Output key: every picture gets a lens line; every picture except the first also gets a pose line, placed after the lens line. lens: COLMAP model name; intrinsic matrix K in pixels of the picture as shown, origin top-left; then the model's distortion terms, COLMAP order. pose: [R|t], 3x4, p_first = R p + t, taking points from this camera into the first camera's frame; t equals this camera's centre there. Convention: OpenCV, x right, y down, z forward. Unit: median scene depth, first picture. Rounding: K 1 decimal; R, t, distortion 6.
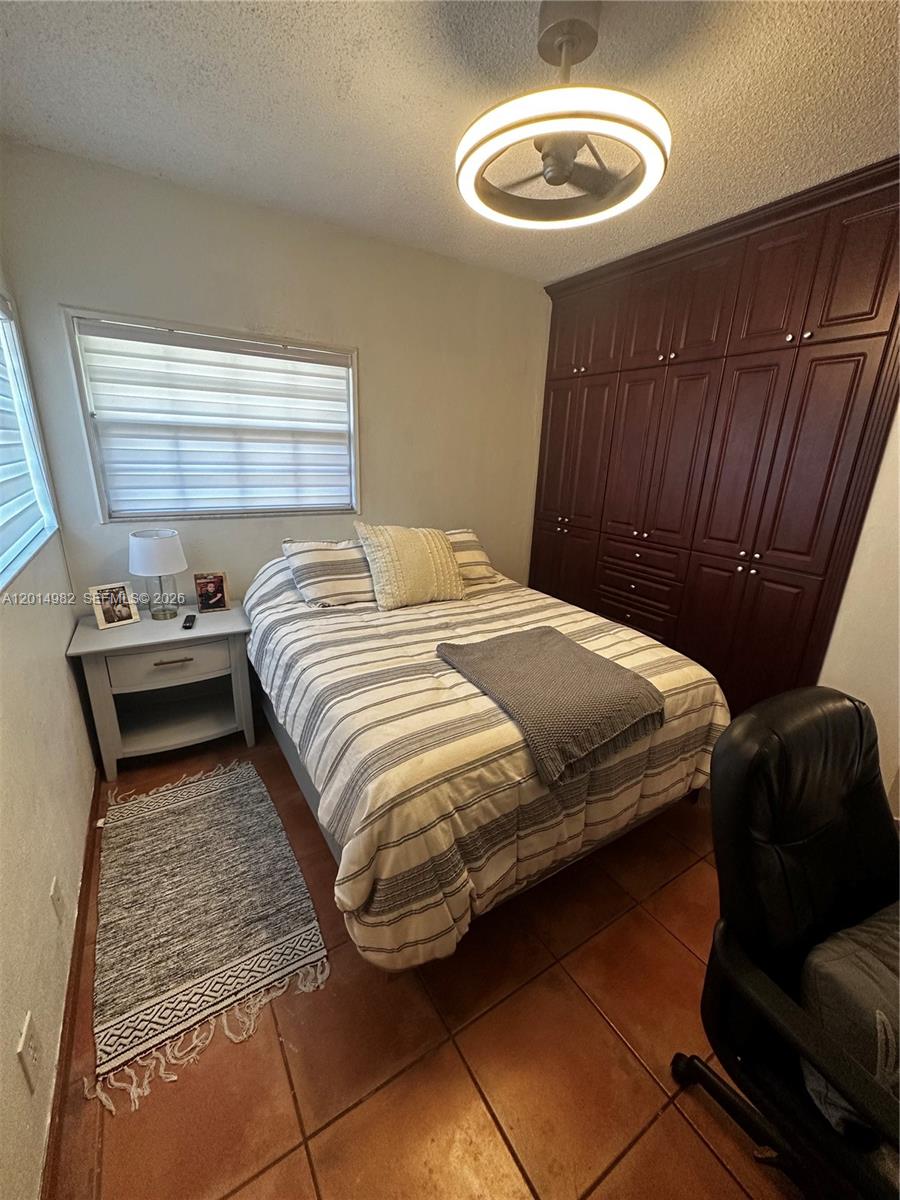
lens RADIAL K [[477.6, 0, 449.8], [0, 477.6, 599.5], [0, 0, 1]] dist [-0.002142, 0.000844]
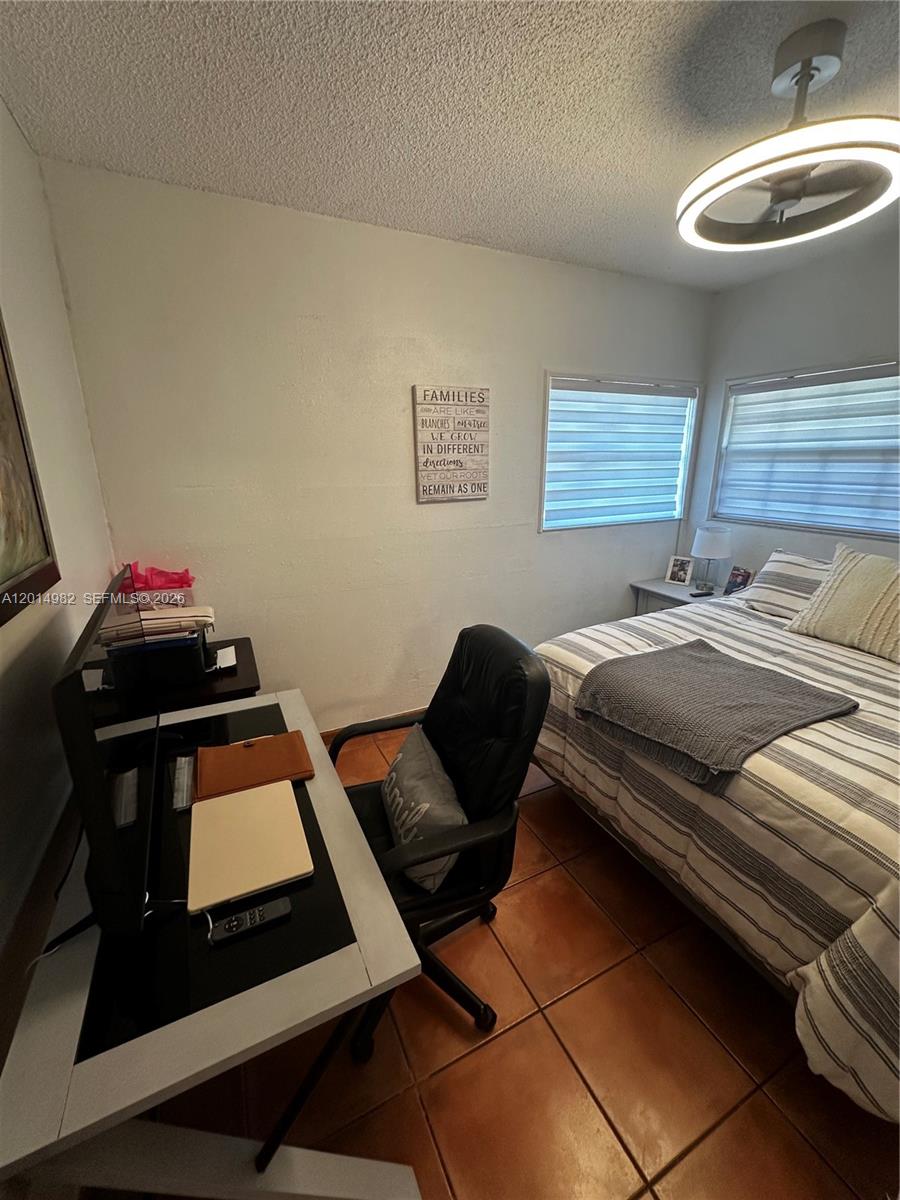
lens RADIAL K [[477.6, 0, 448.7], [0, 477.6, 598.4], [0, 0, 1]] dist [-0.002142, 0.000844]
pose [[-0.104324, 0.242694, -0.964477, 0.885554], [-0.294255, 0.918818, 0.263033, -0.092648], [0.950016, 0.311243, -0.024441, 0.356544]]
